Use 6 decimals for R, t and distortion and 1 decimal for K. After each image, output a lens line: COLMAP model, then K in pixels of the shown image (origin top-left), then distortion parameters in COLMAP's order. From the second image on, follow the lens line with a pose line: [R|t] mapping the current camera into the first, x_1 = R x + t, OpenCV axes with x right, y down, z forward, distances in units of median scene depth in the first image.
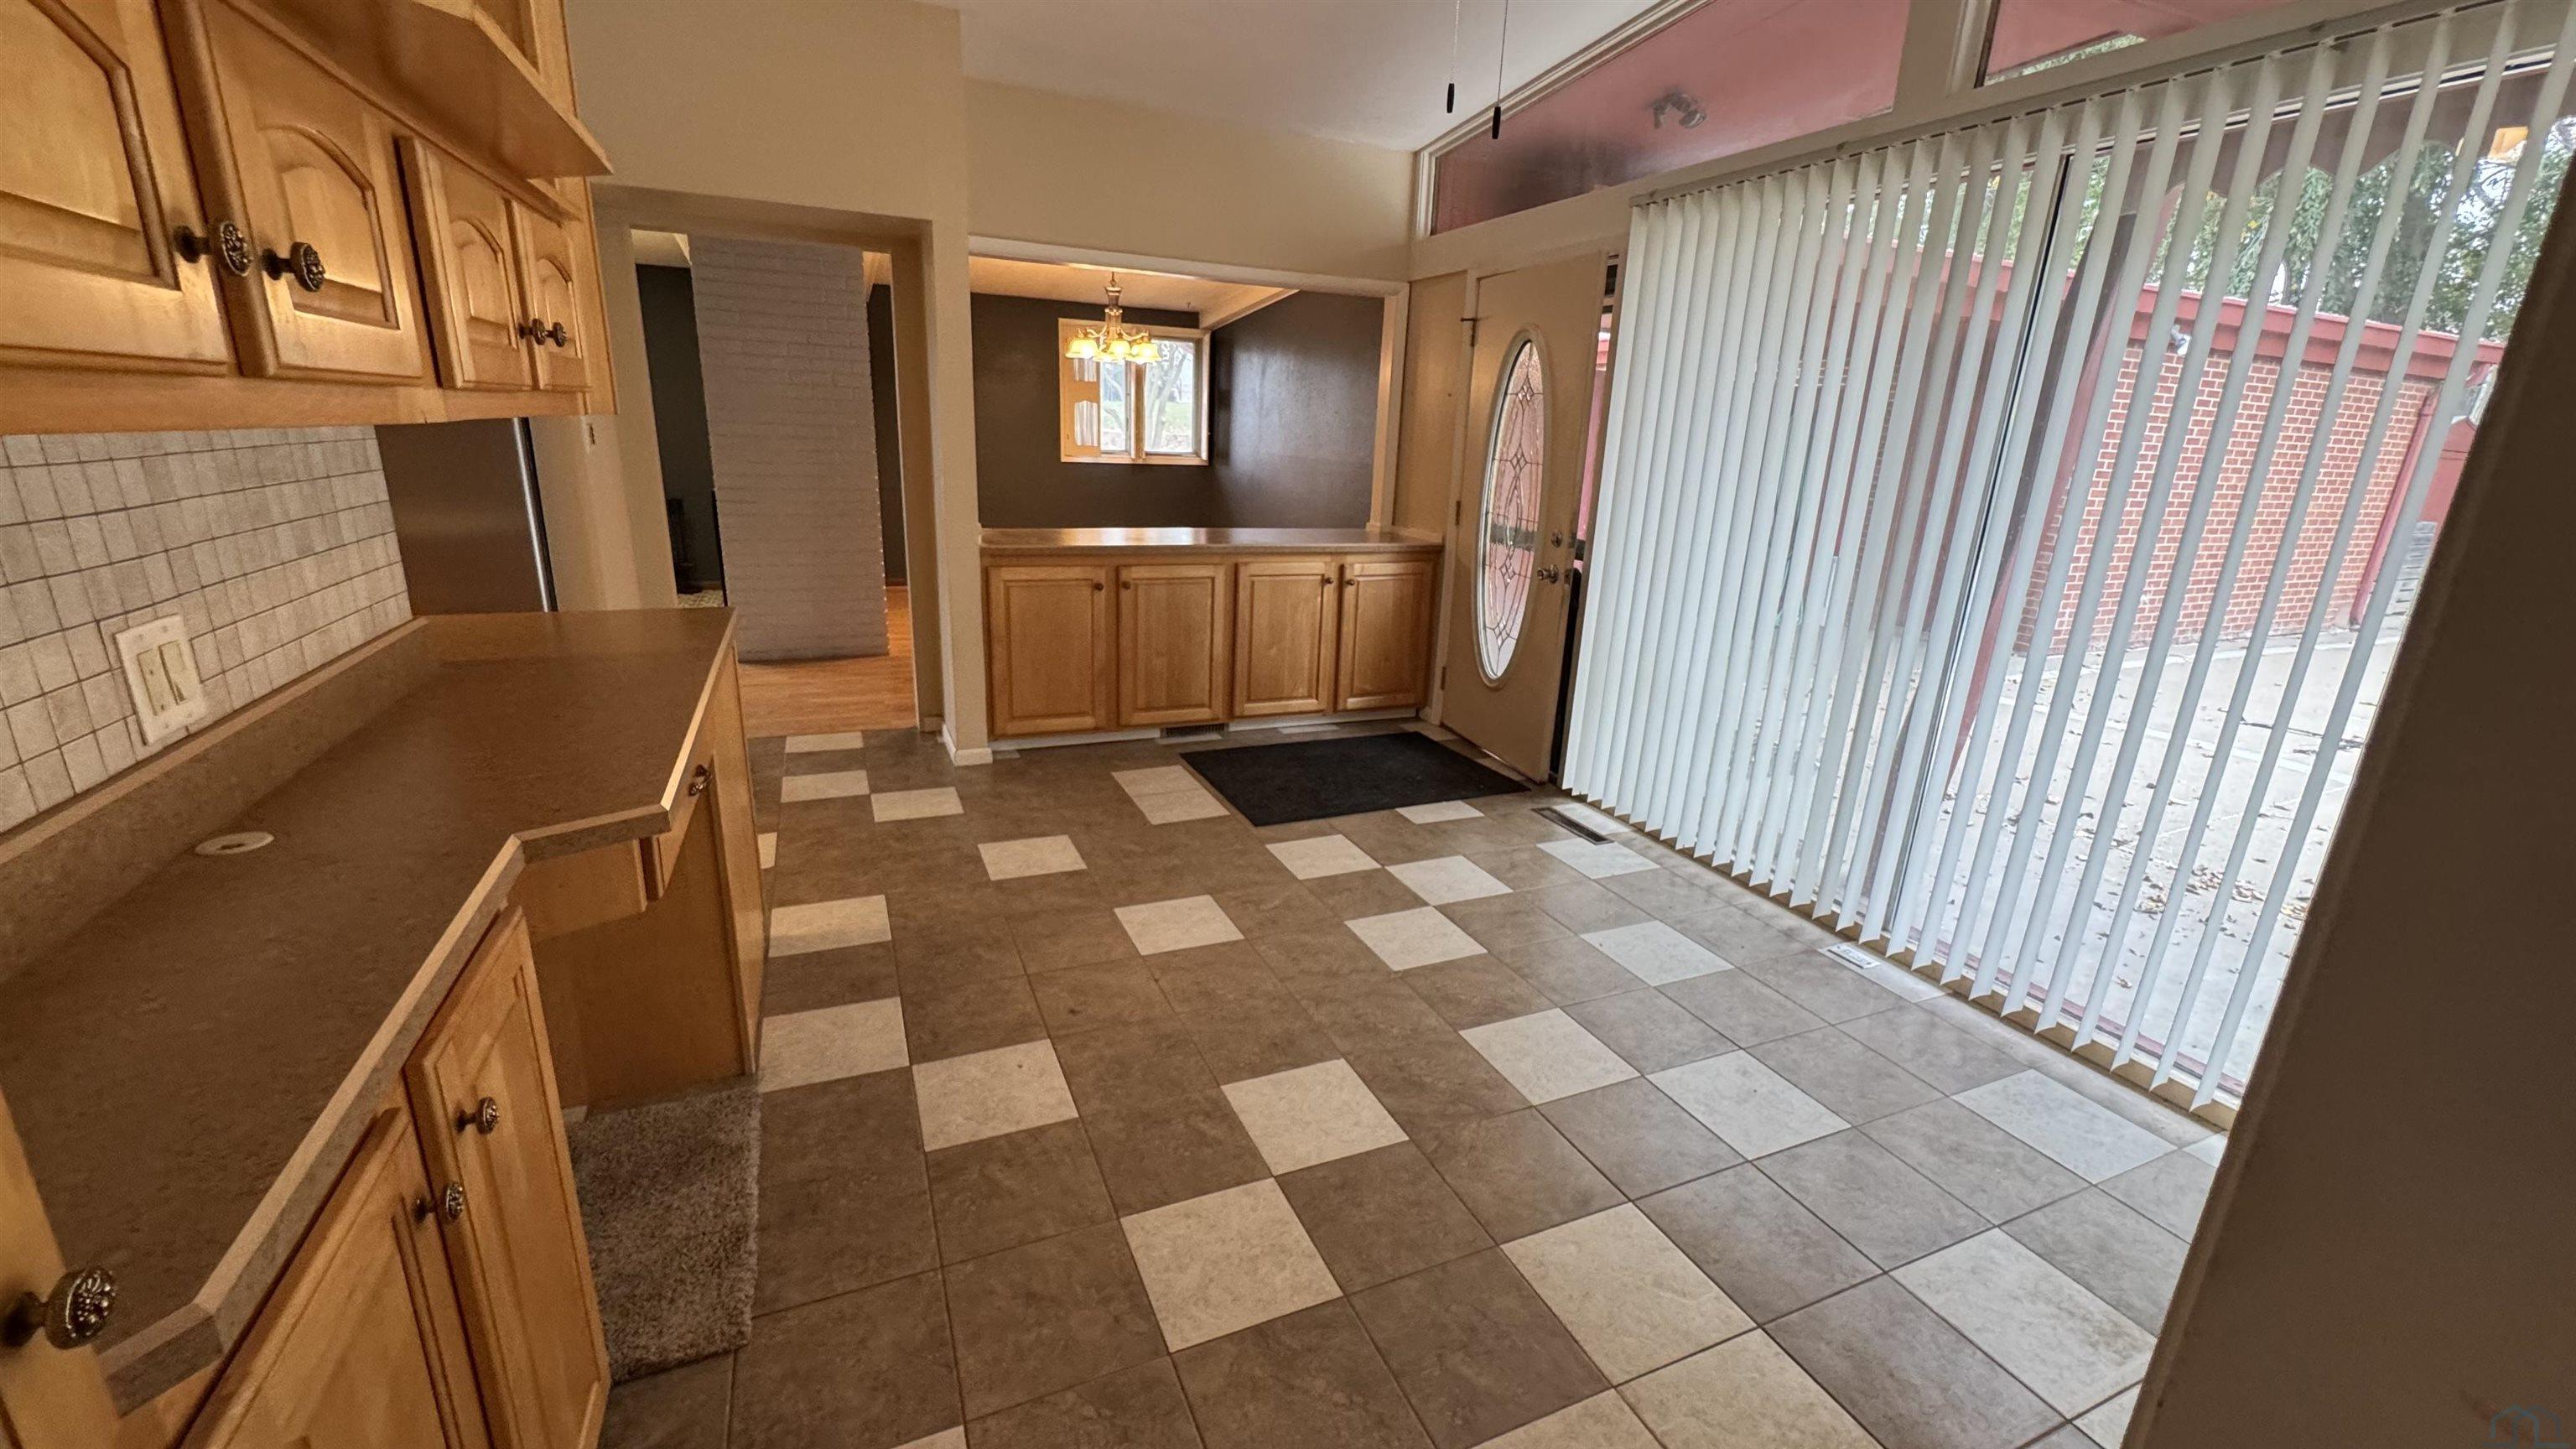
lens RADIAL K [[1022.0, 0, 1283.2], [0, 1022.0, 724.5], [0, 0, 1]] dist [0.002811, -0.000312]
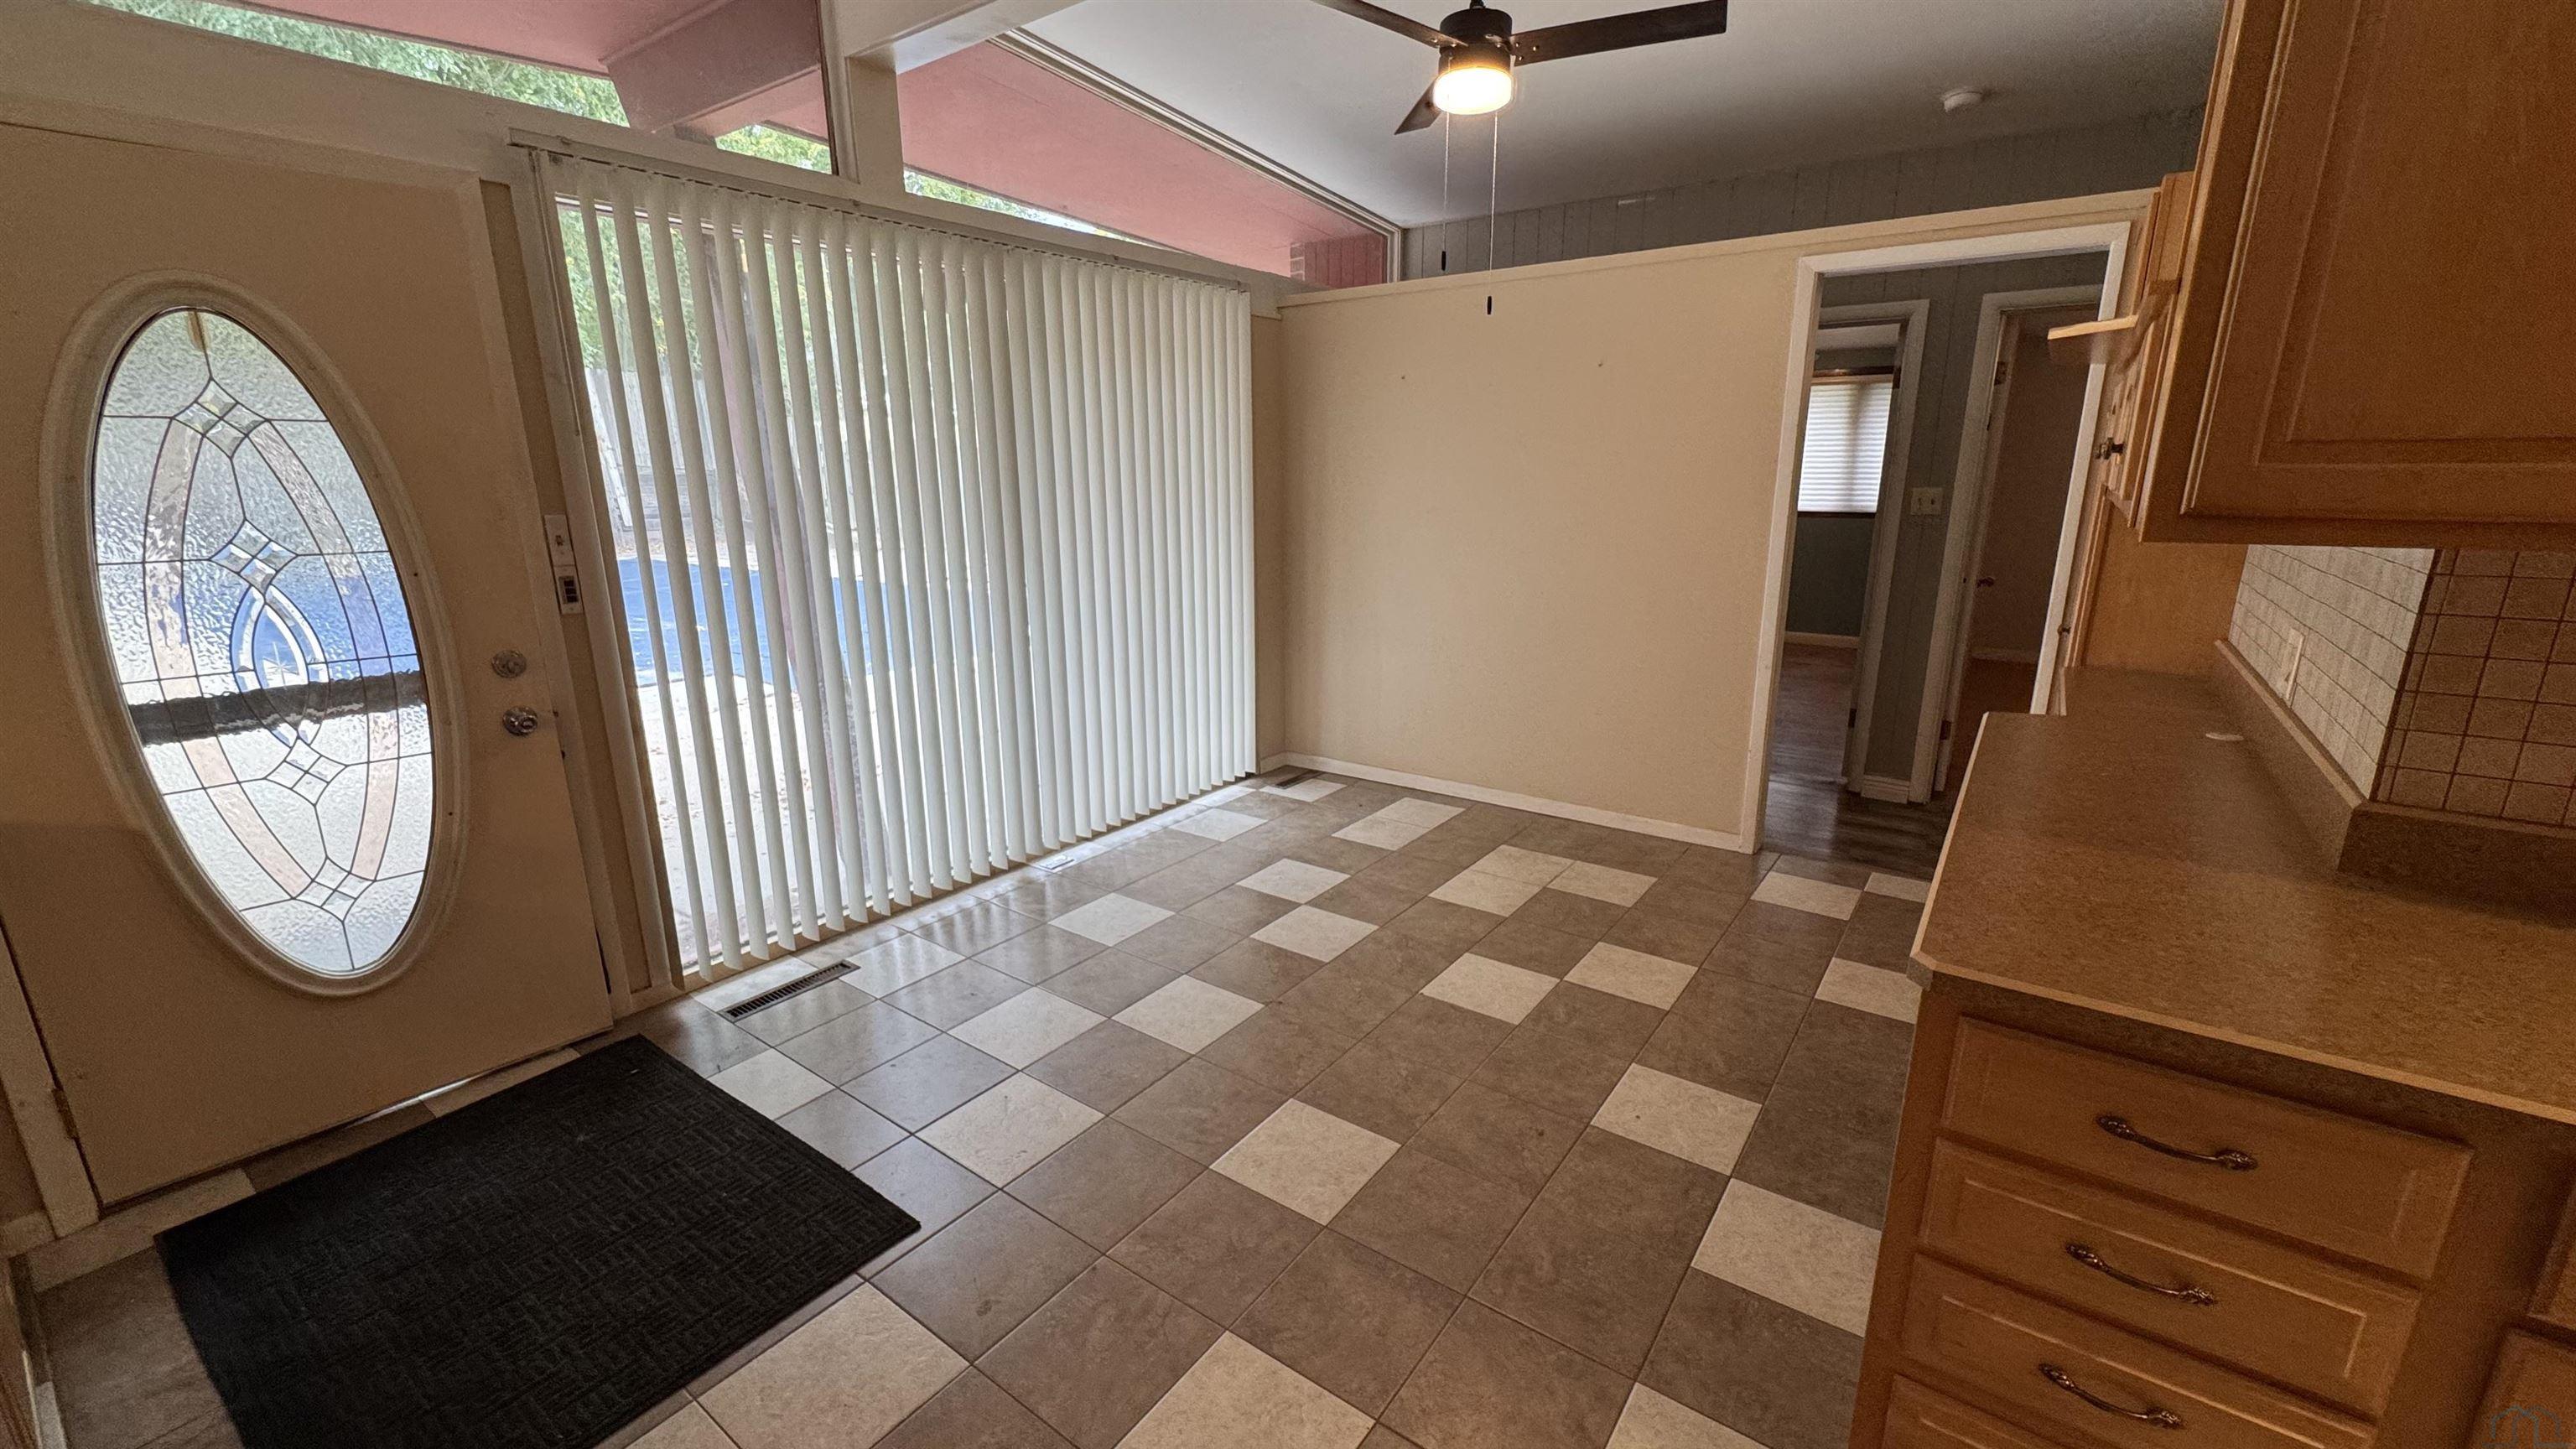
lens RADIAL K [[1022.0, 0, 1293.5], [0, 1022.0, 726.6], [0, 0, 1]] dist [0.002811, -0.000312]
pose [[-0.502231, -0.251162, 0.827455, -0.775764], [0.229311, 0.883949, 0.407493, -0.475777], [-0.833775, 0.394400, -0.386353, 1.420982]]
